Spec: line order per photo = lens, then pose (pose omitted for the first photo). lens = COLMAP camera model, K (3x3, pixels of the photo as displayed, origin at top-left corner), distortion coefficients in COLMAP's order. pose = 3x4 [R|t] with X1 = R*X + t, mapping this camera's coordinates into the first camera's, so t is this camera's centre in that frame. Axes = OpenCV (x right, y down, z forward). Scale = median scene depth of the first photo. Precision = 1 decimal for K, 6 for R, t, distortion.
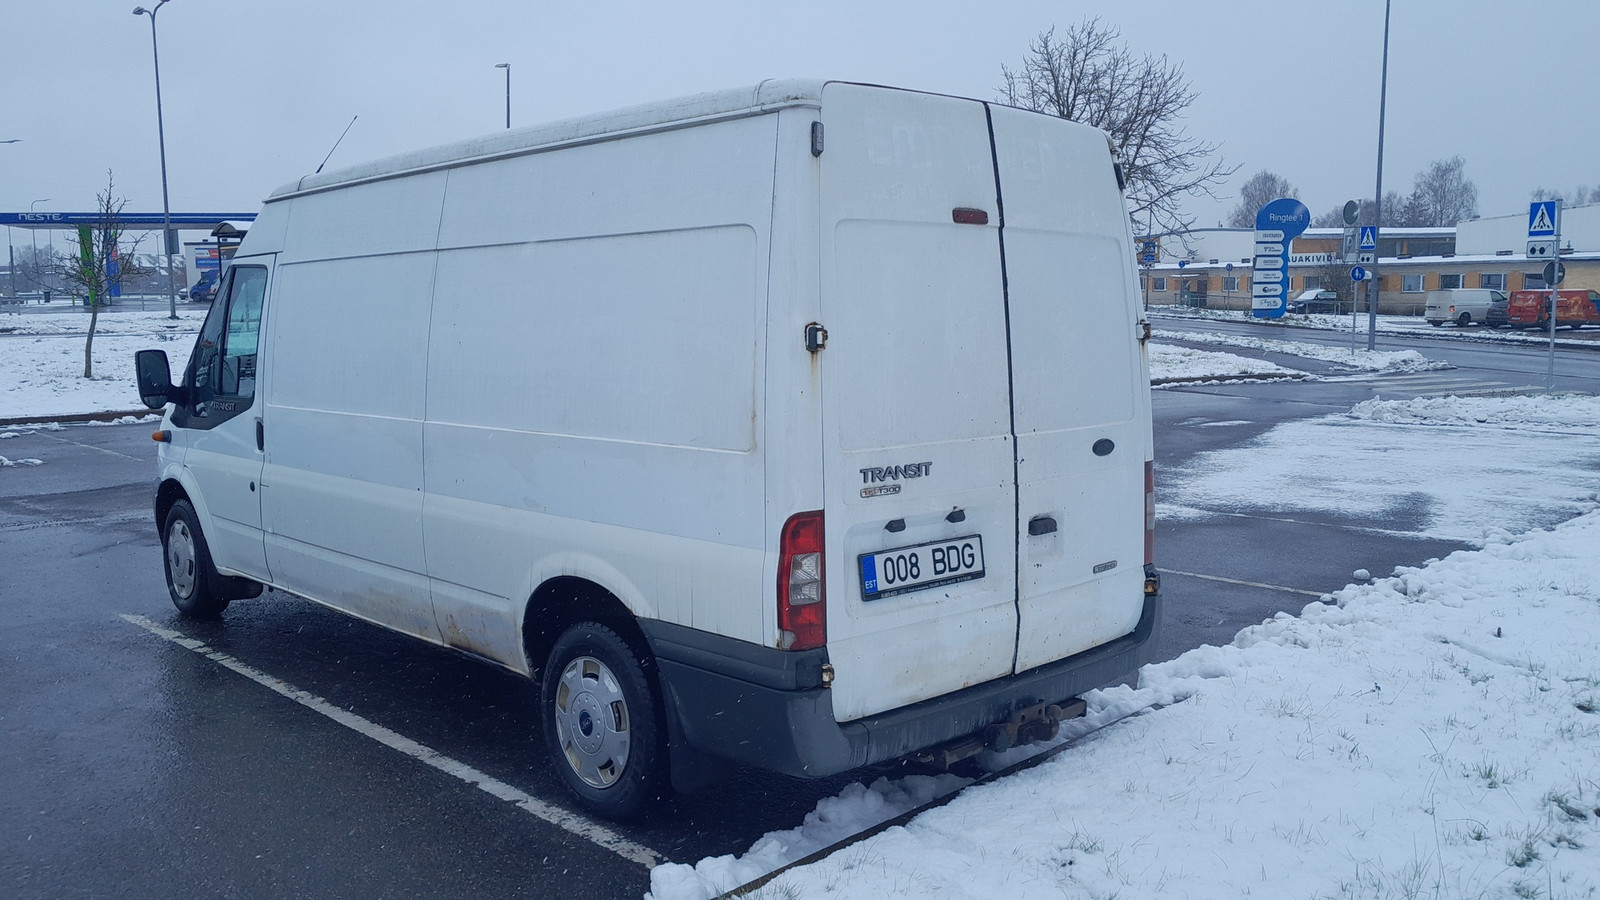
lens RADIAL K [[1172.7, 0, 800.0], [0, 1172.7, 450.0], [0, 0, 1]] dist [0.002459, -0.002546]
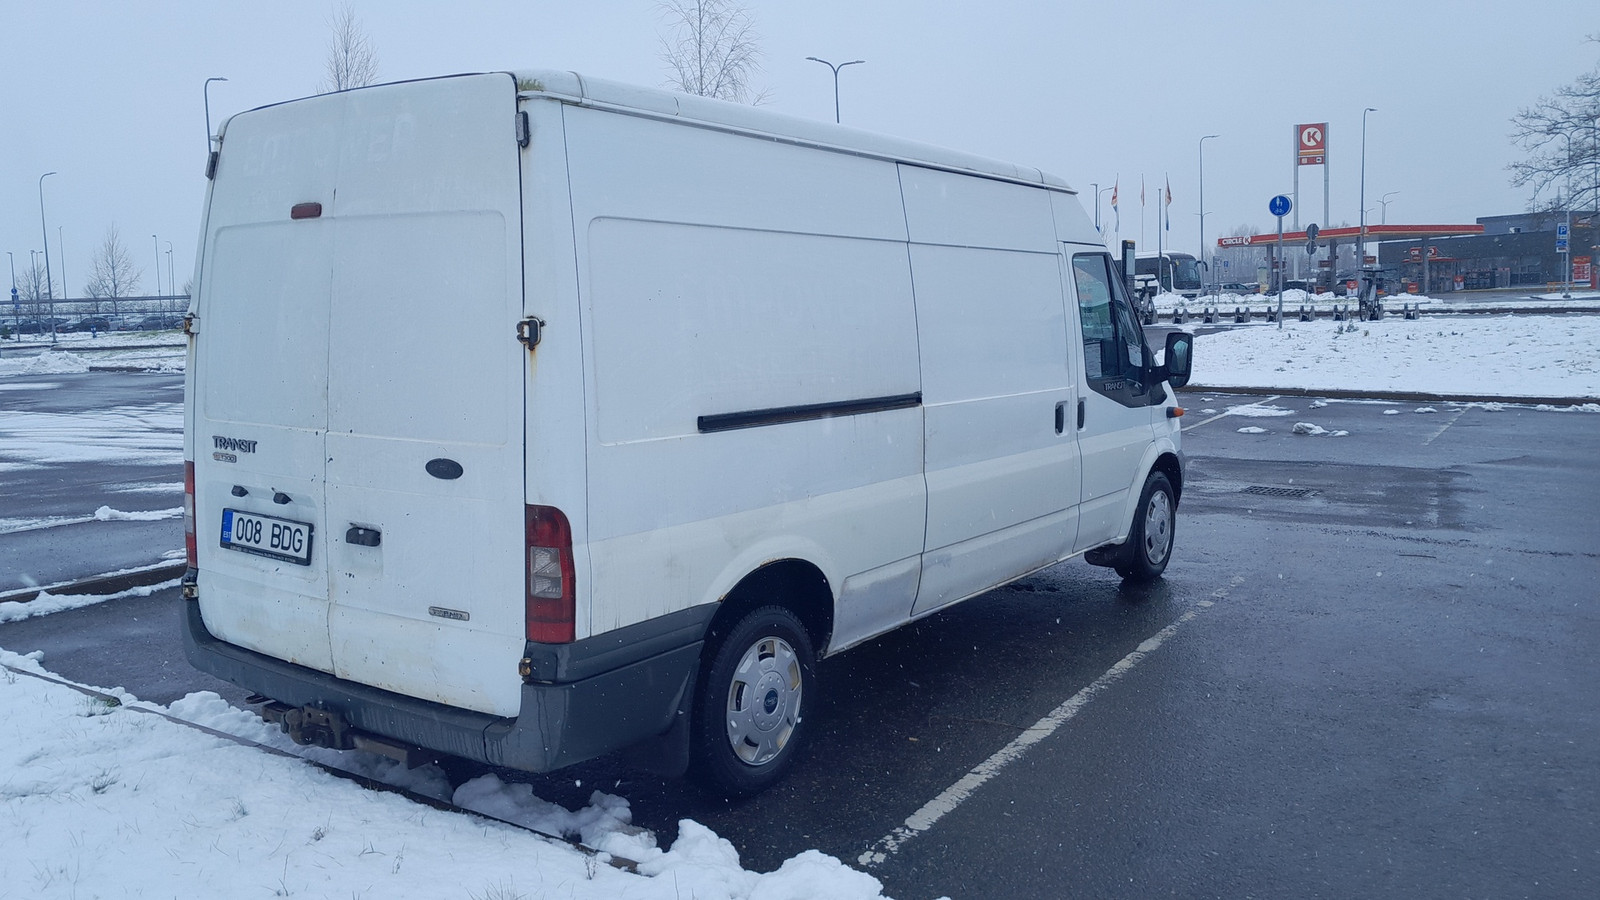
lens RADIAL K [[1172.7, 0, 800.0], [0, 1172.7, 450.0], [0, 0, 1]] dist [0.002459, -0.002546]
pose [[0.286296, 0.126689, -0.949729, 1.270491], [-0.109750, 0.989032, 0.098847, -0.143015], [0.951835, 0.075933, 0.297060, 1.129616]]
